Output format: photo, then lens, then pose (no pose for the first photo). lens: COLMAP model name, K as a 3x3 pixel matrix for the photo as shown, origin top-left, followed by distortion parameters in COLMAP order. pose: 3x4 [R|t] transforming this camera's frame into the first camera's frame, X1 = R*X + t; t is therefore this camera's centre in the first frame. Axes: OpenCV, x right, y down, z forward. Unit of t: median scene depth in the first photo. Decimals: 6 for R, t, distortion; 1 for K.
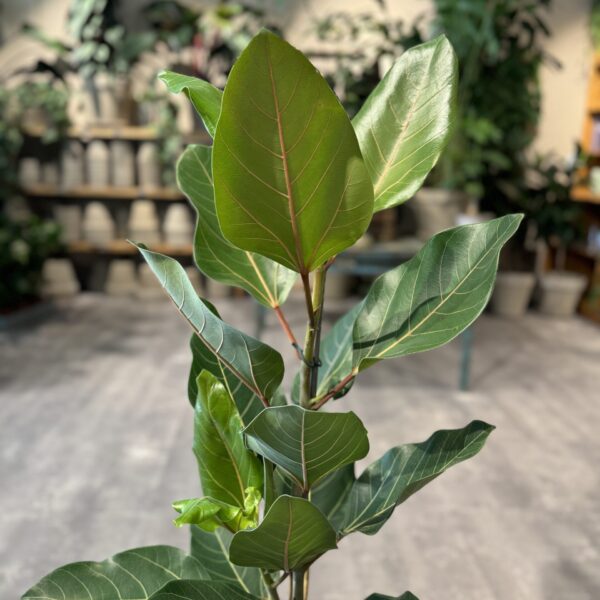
lens RADIAL K [[573.6, 0, 294.7], [0, 573.6, 307.1], [0, 0, 1]] dist [-0.004302, -0.005061]
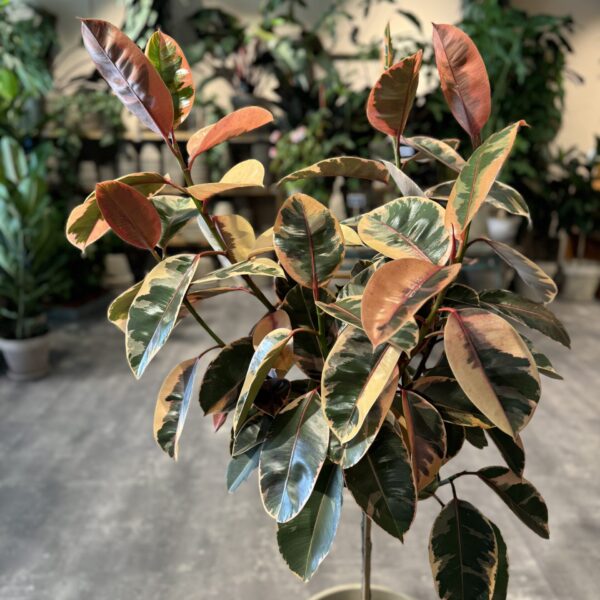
lens RADIAL K [[566.4, 0, 300.0], [0, 566.4, 300.0], [0, 0, 1]] dist [0.012151, -0.019460]
pose [[0.999616, -0.009337, -0.026091, -0.037269], [0.010090, 0.999532, 0.028868, -0.023591], [0.025810, -0.029120, 0.999243, -0.081599]]
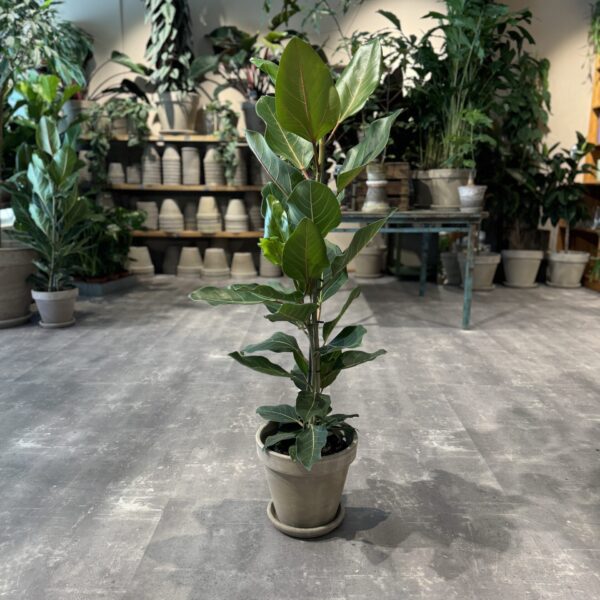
lens RADIAL K [[553.2, 0, 296.7], [0, 553.2, 301.0], [0, 0, 1]] dist [0.097210, -0.146105]
pose [[0.996875, -0.006050, -0.078757, 0.016444], [0.003321, 0.999391, -0.034741, 0.090279], [0.078919, 0.034371, 0.996288, -0.168133]]
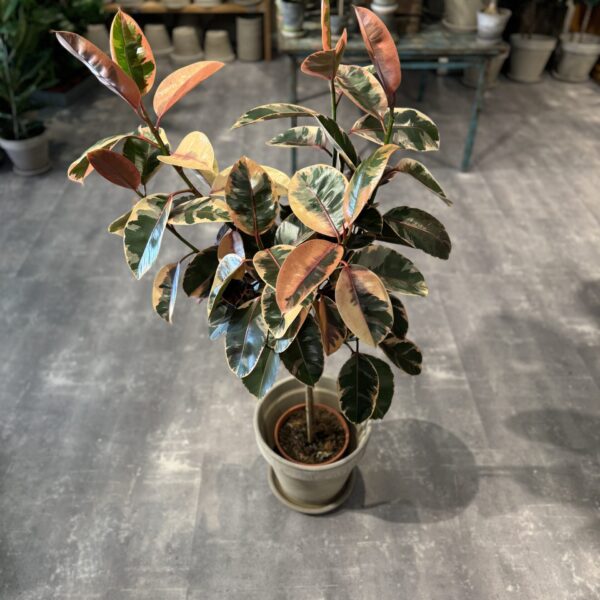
lens RADIAL K [[553.7, 0, 301.0], [0, 553.7, 298.9], [0, 0, 1]] dist [0.094274, -0.158200]
pose [[0.999670, 0.006467, -0.024861, -0.013345], [0.005369, 0.893814, 0.448406, -0.100189], [0.025121, -0.448391, 0.893484, -0.130920]]
